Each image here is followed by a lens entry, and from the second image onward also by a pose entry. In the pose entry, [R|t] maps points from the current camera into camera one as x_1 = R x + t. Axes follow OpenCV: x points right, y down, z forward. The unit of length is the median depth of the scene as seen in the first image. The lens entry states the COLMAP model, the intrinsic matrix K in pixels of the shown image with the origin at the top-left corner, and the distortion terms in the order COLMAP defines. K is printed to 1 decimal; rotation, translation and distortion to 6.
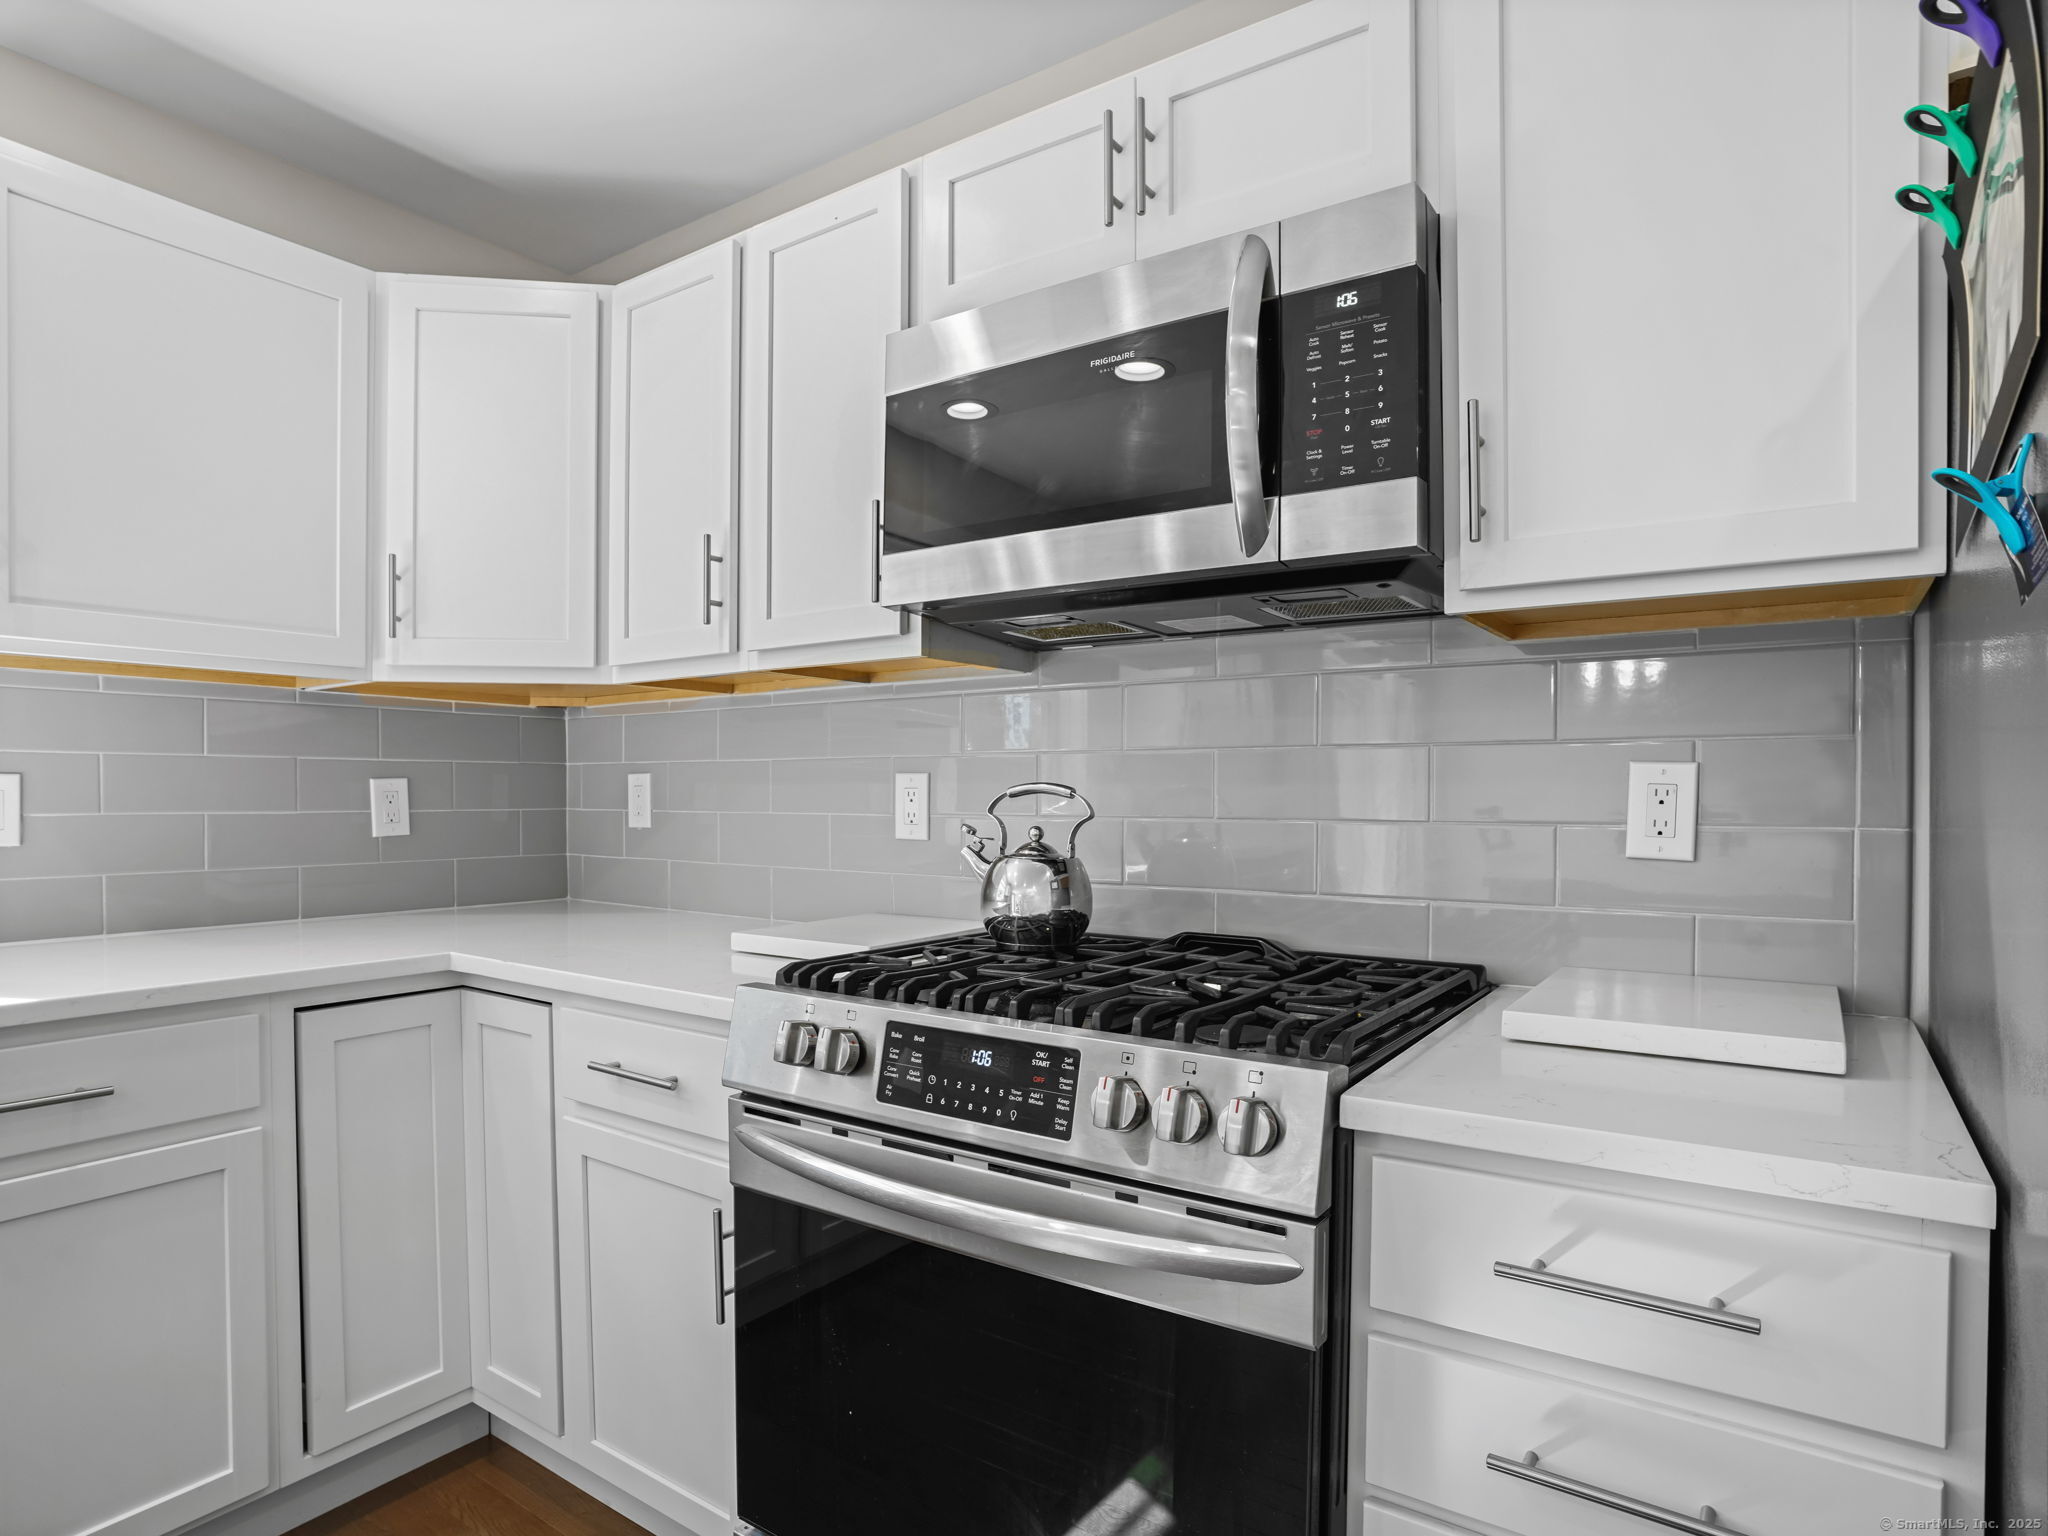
lens RADIAL K [[1121.2, 0, 1028.0], [0, 1121.2, 781.4], [0, 0, 1]] dist [-0.062910, 0.014018]
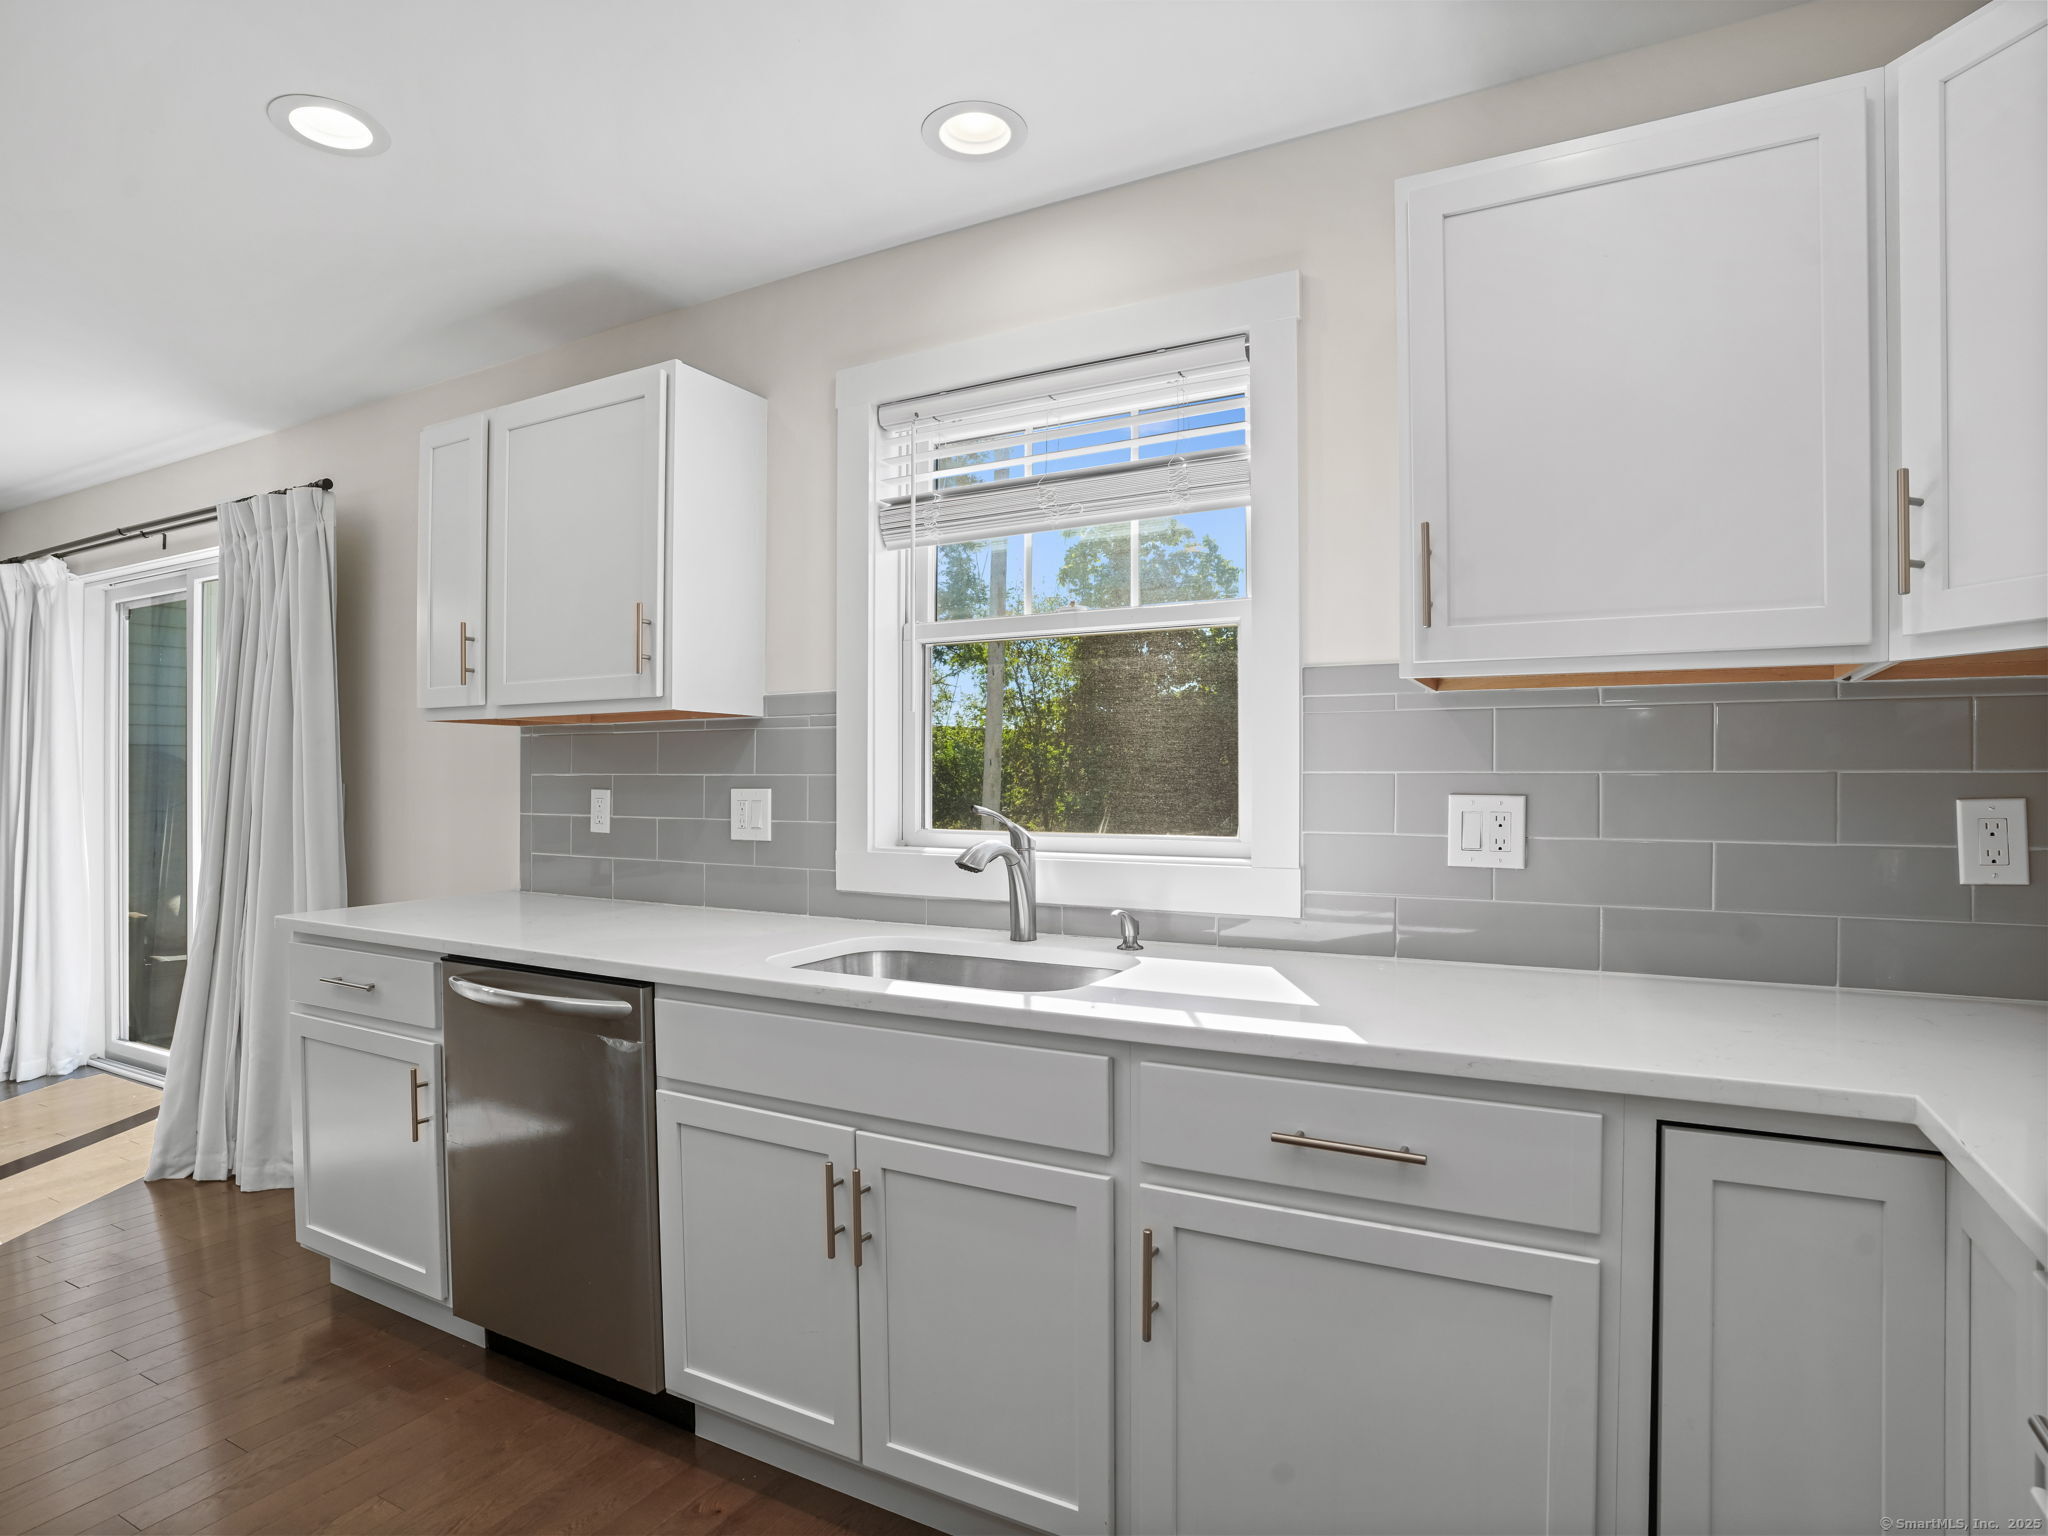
lens RADIAL K [[1121.2, 0, 1023.4], [0, 1121.2, 780.7], [0, 0, 1]] dist [-0.062910, 0.014018]
pose [[0.110164, -0.002994, -0.993909, 0.014481], [0.005880, 0.999980, -0.002361, -0.019531], [0.993896, -0.005585, 0.110179, 0.409925]]
